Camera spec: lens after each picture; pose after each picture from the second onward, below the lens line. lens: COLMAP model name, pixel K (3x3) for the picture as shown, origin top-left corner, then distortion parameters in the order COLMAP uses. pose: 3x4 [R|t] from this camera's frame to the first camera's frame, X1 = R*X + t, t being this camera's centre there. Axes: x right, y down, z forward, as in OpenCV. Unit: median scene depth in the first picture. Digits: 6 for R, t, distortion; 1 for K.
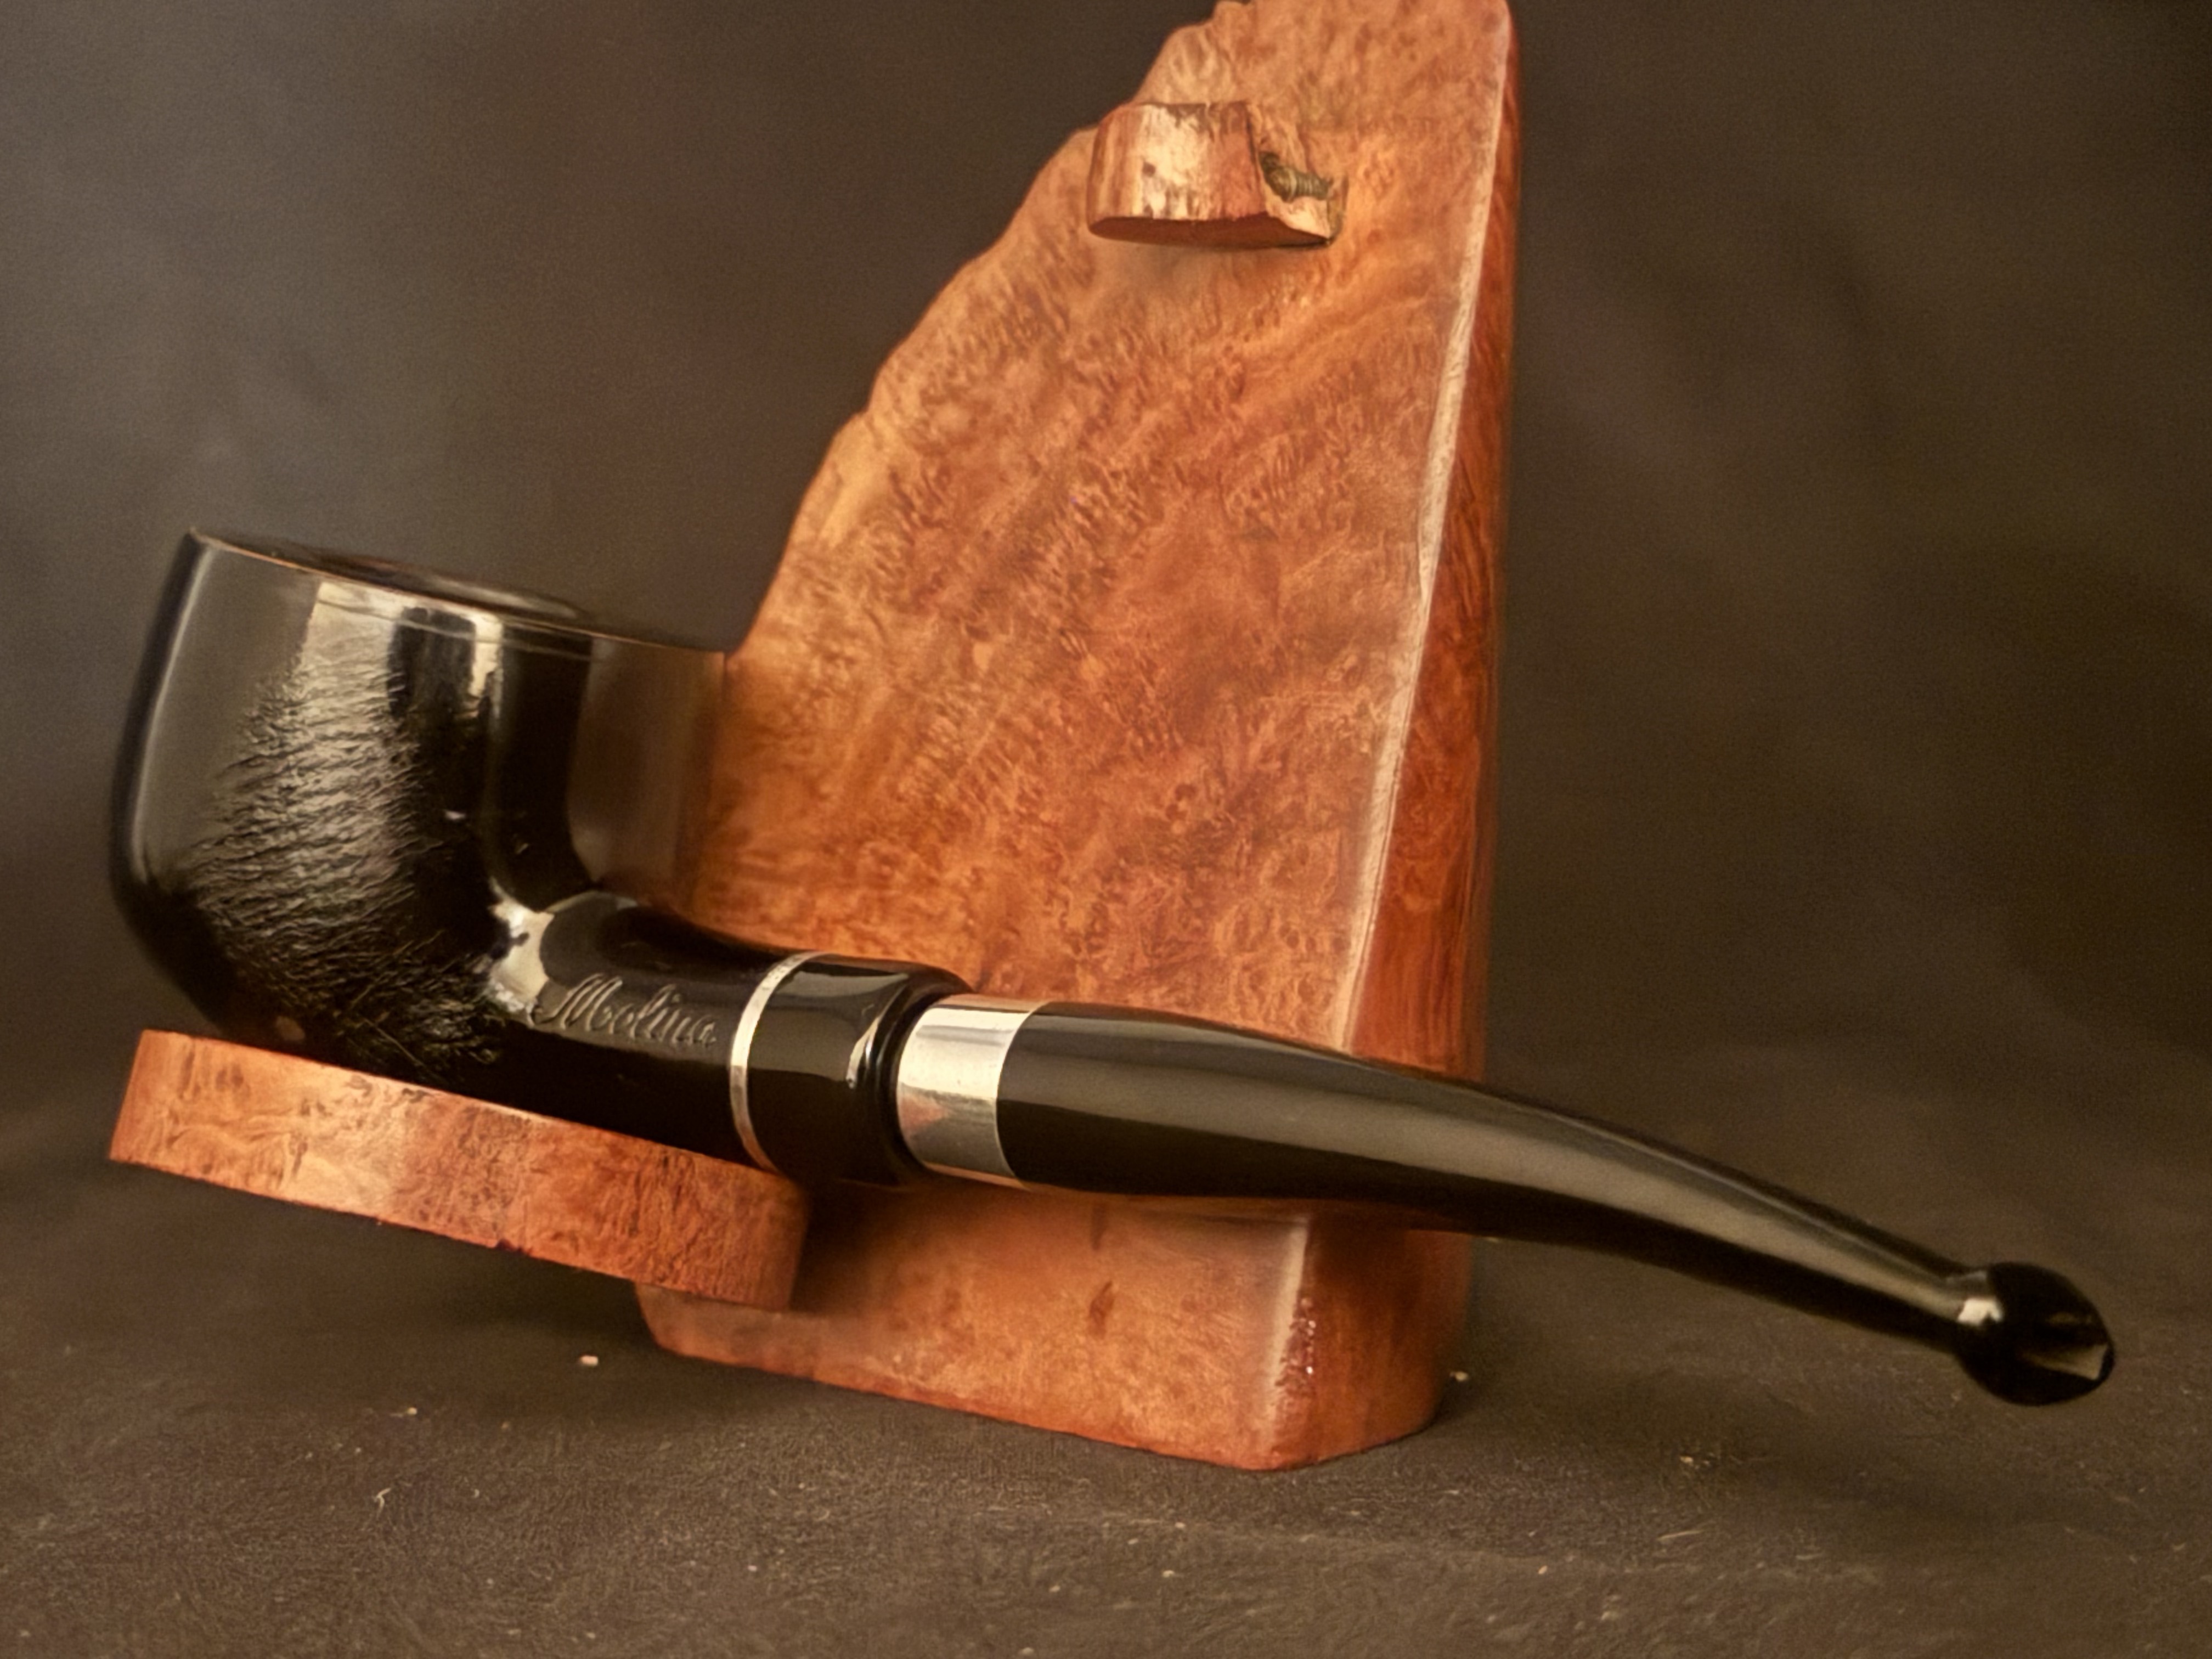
lens RADIAL K [[3695.0, 0, 1106.0], [0, 3695.0, 829.5], [0, 0, 1]] dist [0.133713, 0.154543]
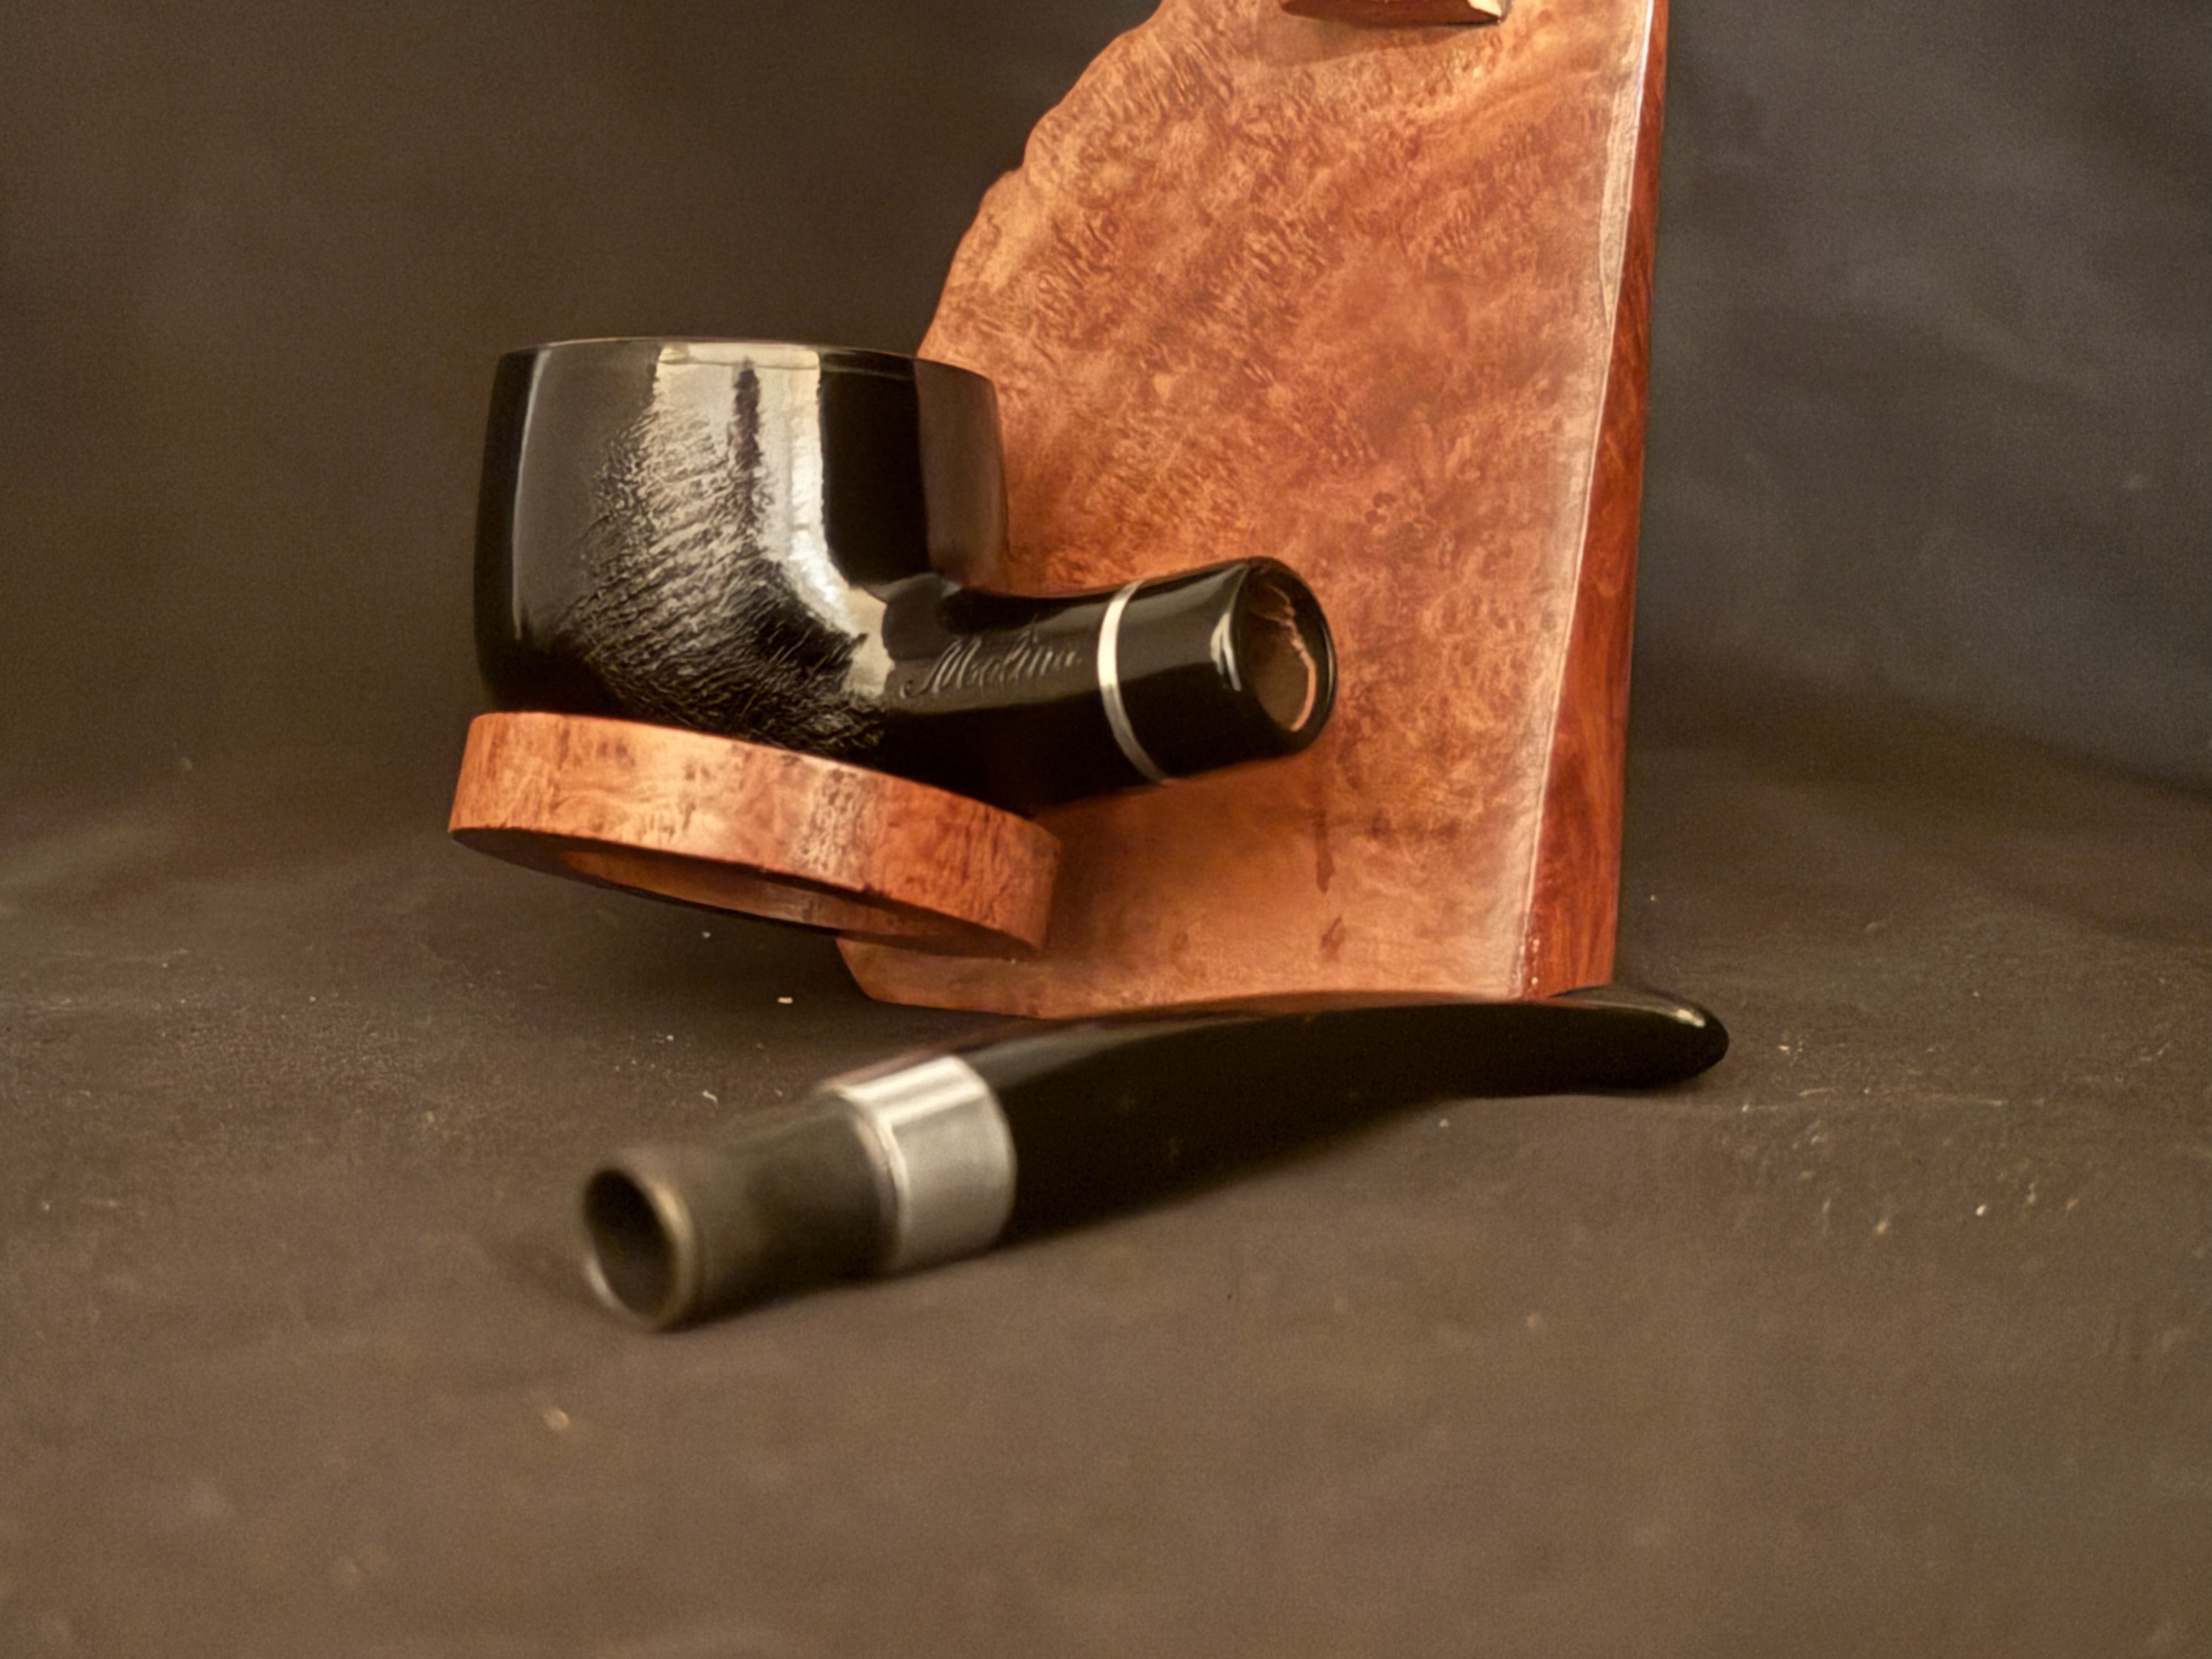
lens RADIAL K [[3695.0, 0, 1106.0], [0, 3695.0, 829.5], [0, 0, 1]] dist [0.133713, 0.154543]
pose [[0.984282, -0.018638, 0.175617, -0.264545], [0.009348, 0.998520, 0.053577, 0.029578], [-0.176356, -0.051094, 0.983000, -0.130822]]
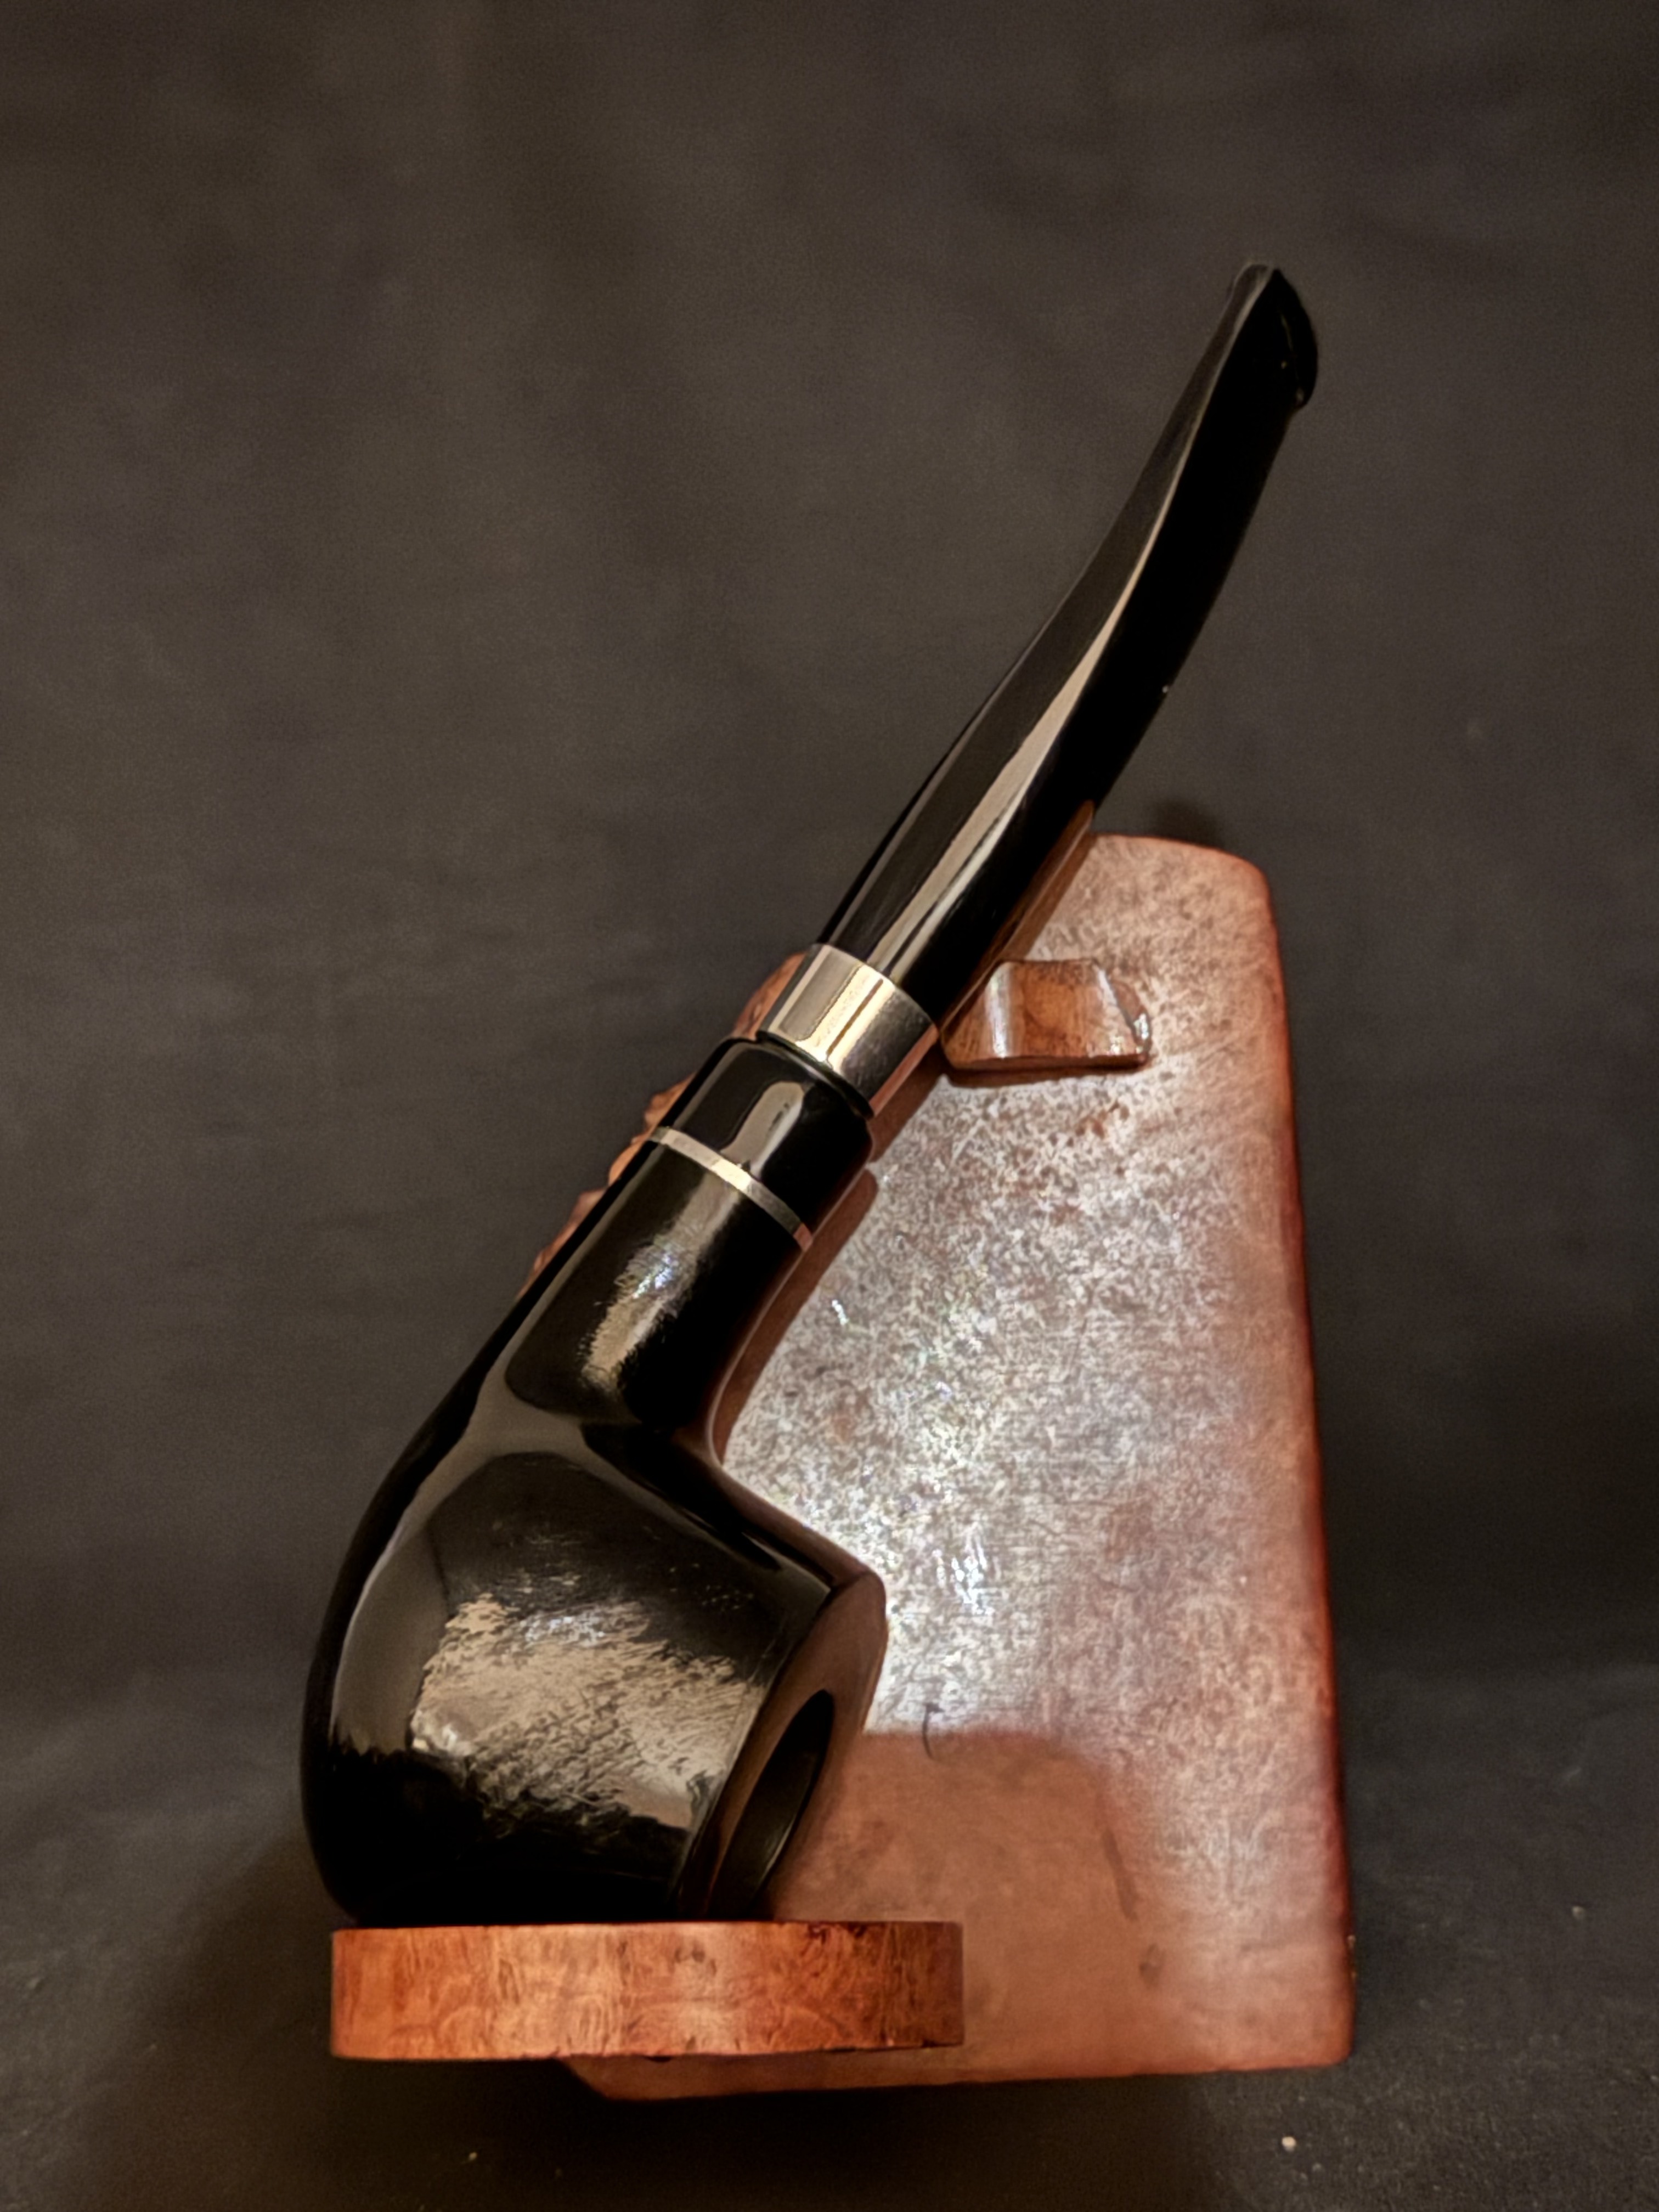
lens RADIAL K [[3884.0, 0, 829.5], [0, 3884.0, 1106.0], [0, 0, 1]] dist [0.125239, 0.315882]
pose [[0.714714, -0.095674, 0.692842, -0.896528], [0.084295, 0.995162, 0.050465, -0.215127], [-0.694319, 0.022335, 0.719321, 0.137674]]
